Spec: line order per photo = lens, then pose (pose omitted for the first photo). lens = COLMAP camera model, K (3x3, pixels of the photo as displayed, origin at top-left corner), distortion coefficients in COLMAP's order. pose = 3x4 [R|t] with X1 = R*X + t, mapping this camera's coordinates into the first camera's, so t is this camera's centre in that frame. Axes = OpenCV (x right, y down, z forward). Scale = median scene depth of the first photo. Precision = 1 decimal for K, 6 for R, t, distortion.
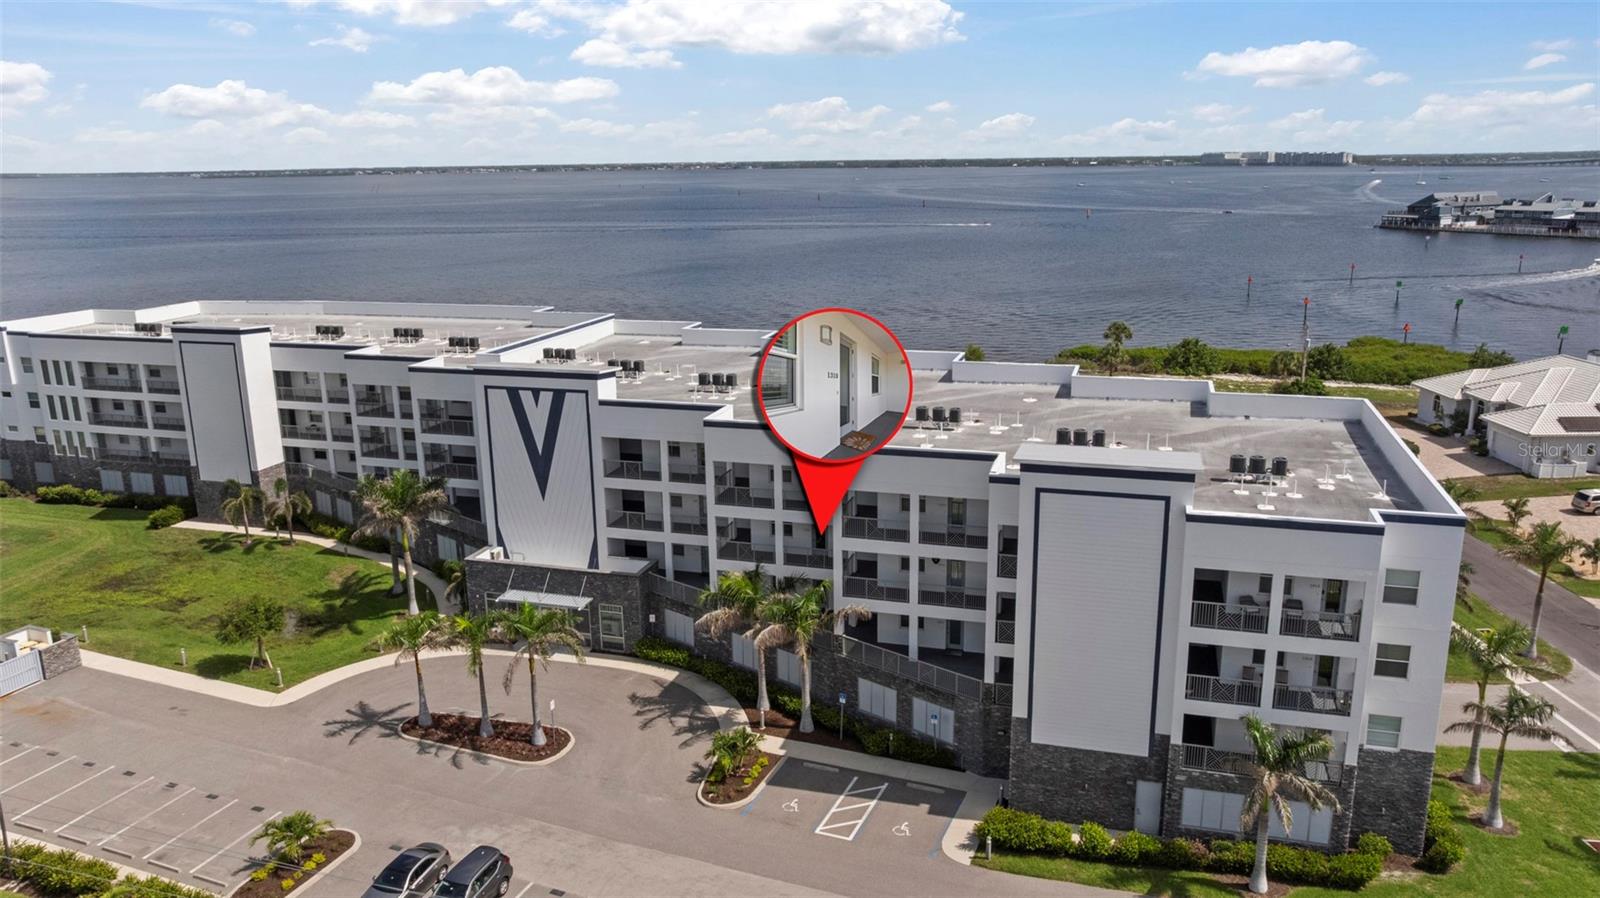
lens RADIAL K [[1142.5, 0, 800.0], [0, 1142.5, 449.0], [0, 0, 1]] dist [-0.044059, 0.055826]
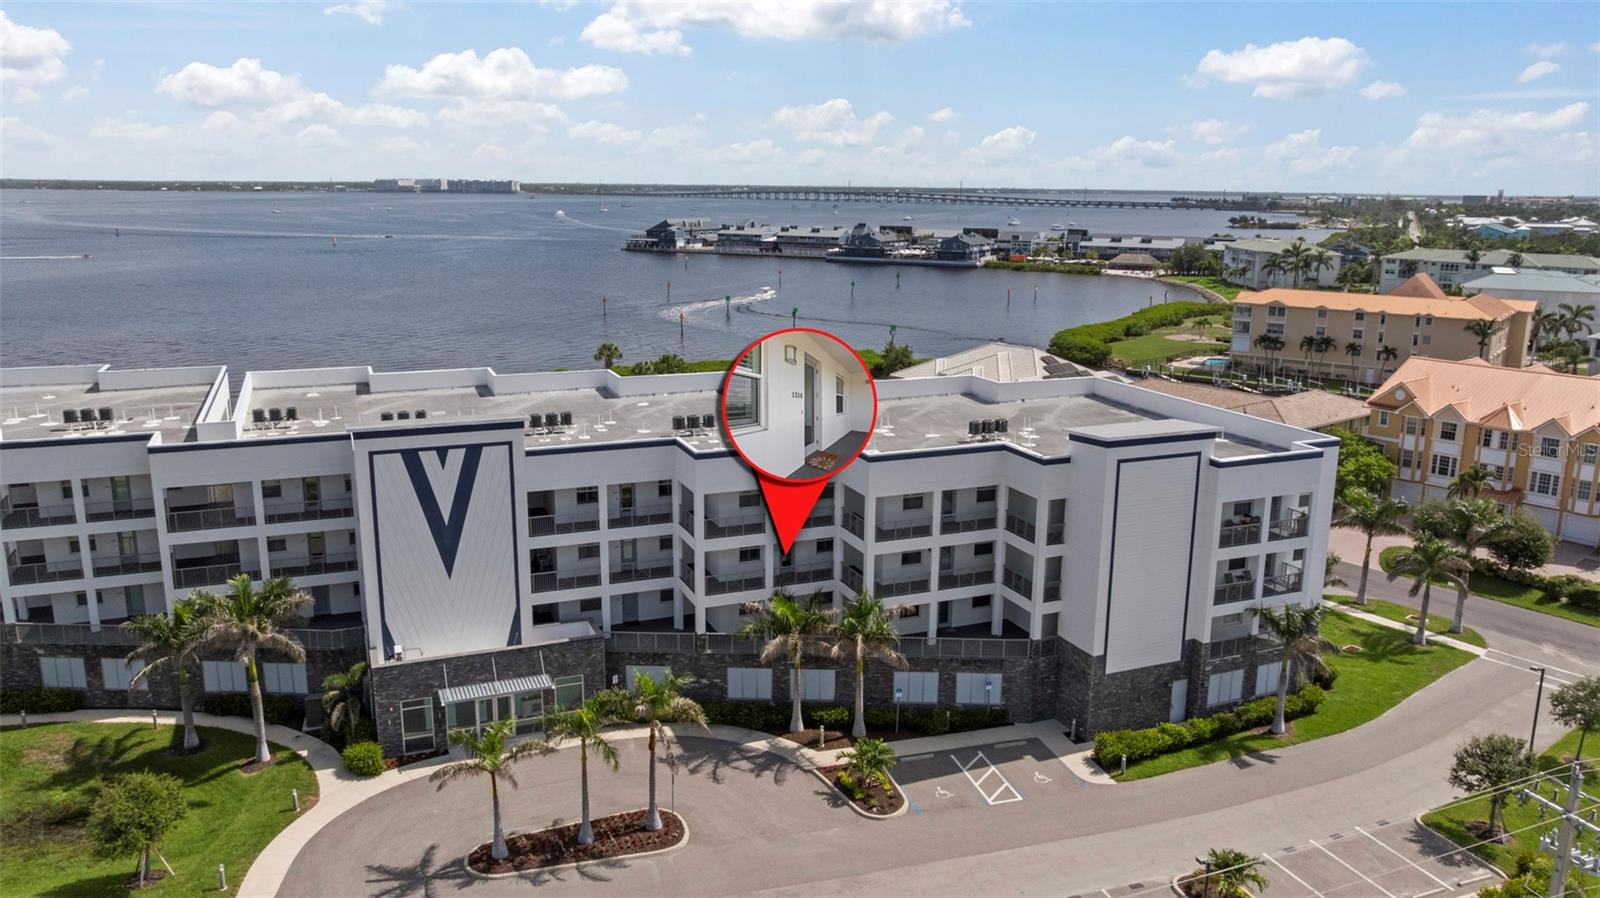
lens RADIAL K [[1161.0, 0, 800.0], [0, 1161.0, 449.0], [0, 0, 1]] dist [-0.040002, 0.040472]
pose [[0.775701, -0.119351, 0.619713, -0.555530], [0.135352, 0.990567, 0.021352, -0.033805], [-0.616416, 0.067317, 0.784538, 0.162004]]
